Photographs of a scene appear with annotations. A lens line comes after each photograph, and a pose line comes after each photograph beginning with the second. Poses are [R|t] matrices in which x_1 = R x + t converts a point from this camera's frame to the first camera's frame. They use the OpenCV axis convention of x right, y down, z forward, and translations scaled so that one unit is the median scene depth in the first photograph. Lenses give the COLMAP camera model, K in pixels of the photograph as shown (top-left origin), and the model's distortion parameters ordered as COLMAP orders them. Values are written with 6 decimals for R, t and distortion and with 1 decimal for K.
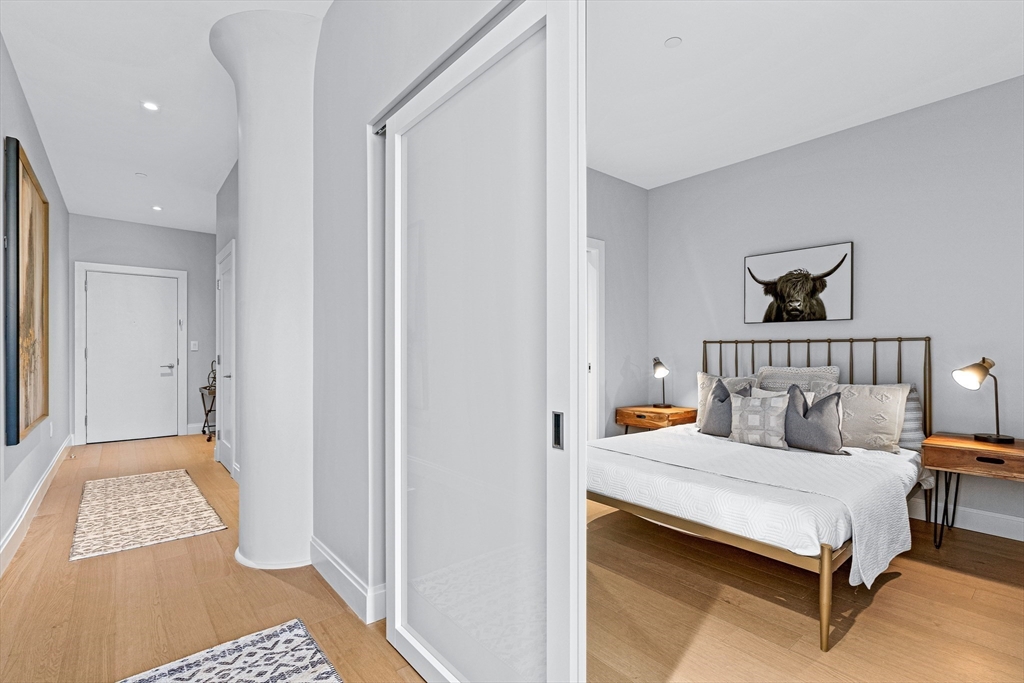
lens RADIAL K [[469.4, 0, 509.6], [0, 469.4, 349.7], [0, 0, 1]] dist [-0.002089, -0.000075]
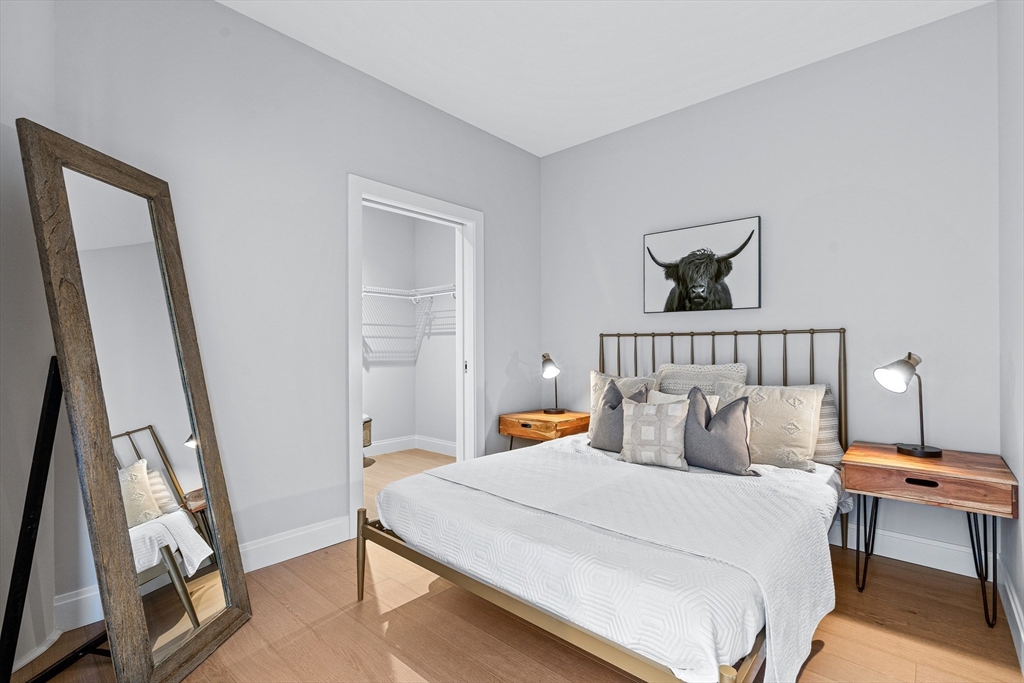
lens RADIAL K [[469.4, 0, 511.5], [0, 469.4, 342.1], [0, 0, 1]] dist [-0.002089, -0.000075]
pose [[0.989139, -0.001914, 0.146969, 0.180496], [0.002977, 0.999971, -0.007014, 0.002044], [-0.146952, 0.007375, 0.989116, 0.254631]]
